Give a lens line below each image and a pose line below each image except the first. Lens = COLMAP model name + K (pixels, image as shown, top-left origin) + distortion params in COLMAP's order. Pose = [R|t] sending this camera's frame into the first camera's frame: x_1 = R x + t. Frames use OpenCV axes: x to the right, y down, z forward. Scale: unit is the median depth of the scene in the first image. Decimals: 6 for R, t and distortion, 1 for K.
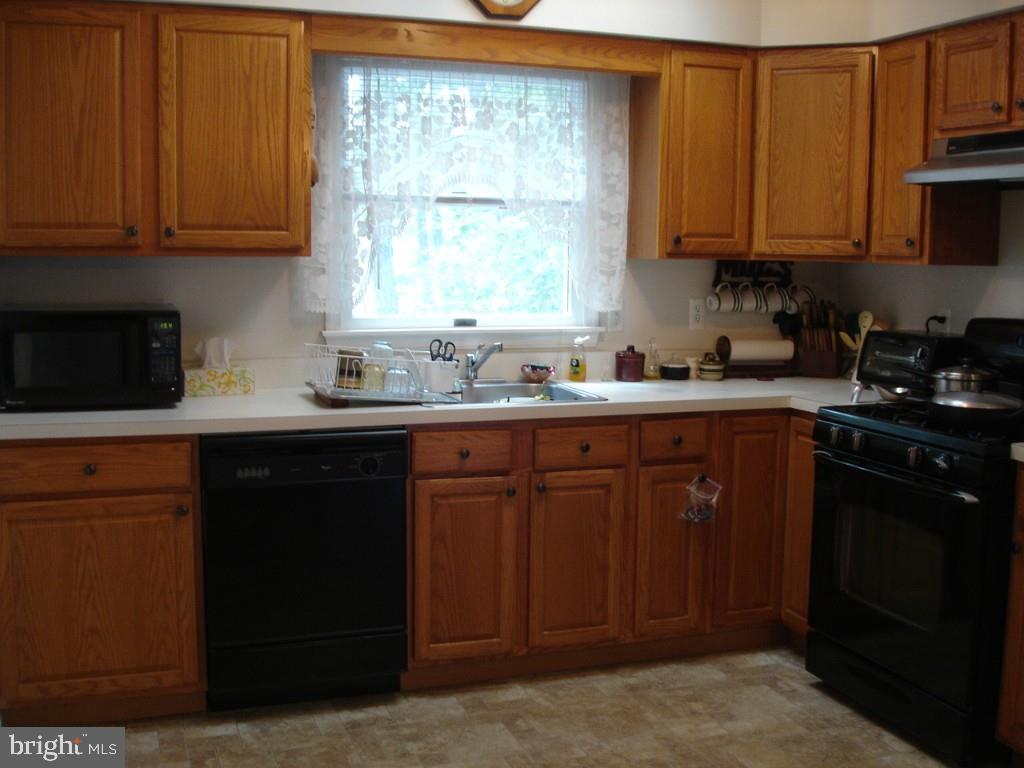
lens RADIAL K [[1151.3, 0, 525.1], [0, 1151.3, 383.9], [0, 0, 1]] dist [-0.057095, -0.156163]
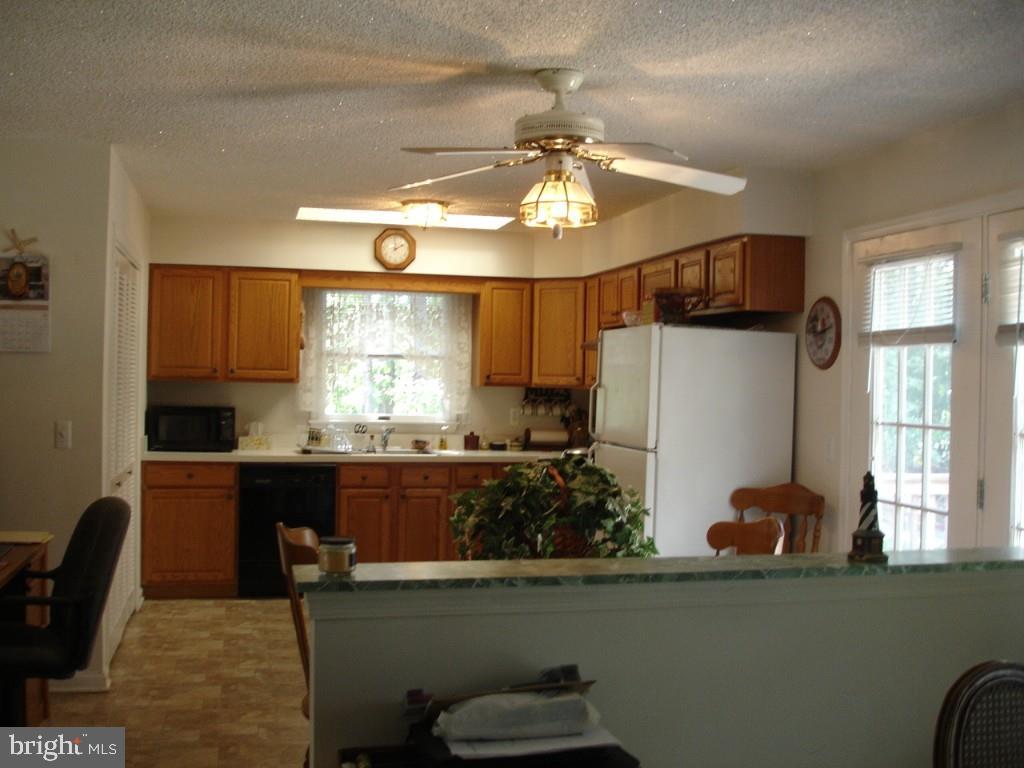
lens RADIAL K [[1151.3, 0, 525.1], [0, 1151.3, 383.9], [0, 0, 1]] dist [-0.057095, -0.156163]
pose [[0.994447, 0.008685, -0.104880, 0.410154], [-0.020556, 0.993422, -0.112651, 0.109094], [0.103212, 0.114181, 0.988084, -0.951193]]
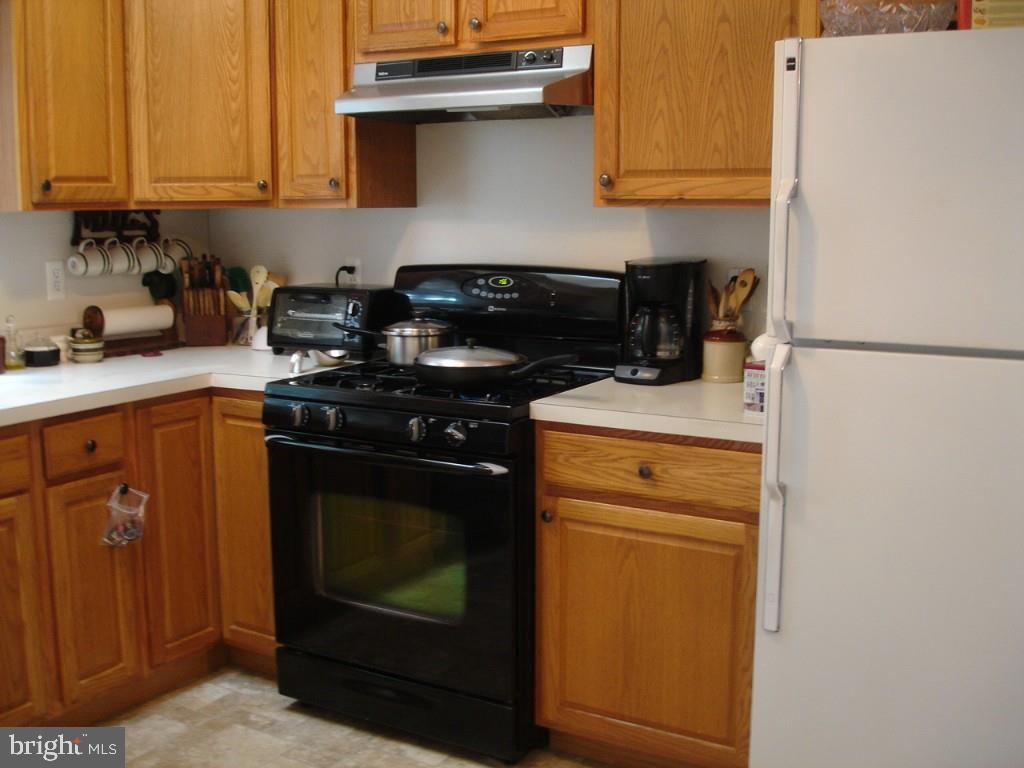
lens RADIAL K [[1151.3, 0, 525.1], [0, 1151.3, 383.9], [0, 0, 1]] dist [-0.057095, -0.156163]
pose [[0.772928, -0.111329, 0.624650, -0.108635], [0.085504, 0.993782, 0.071317, -0.020605], [-0.628706, -0.001712, 0.777641, 0.216657]]
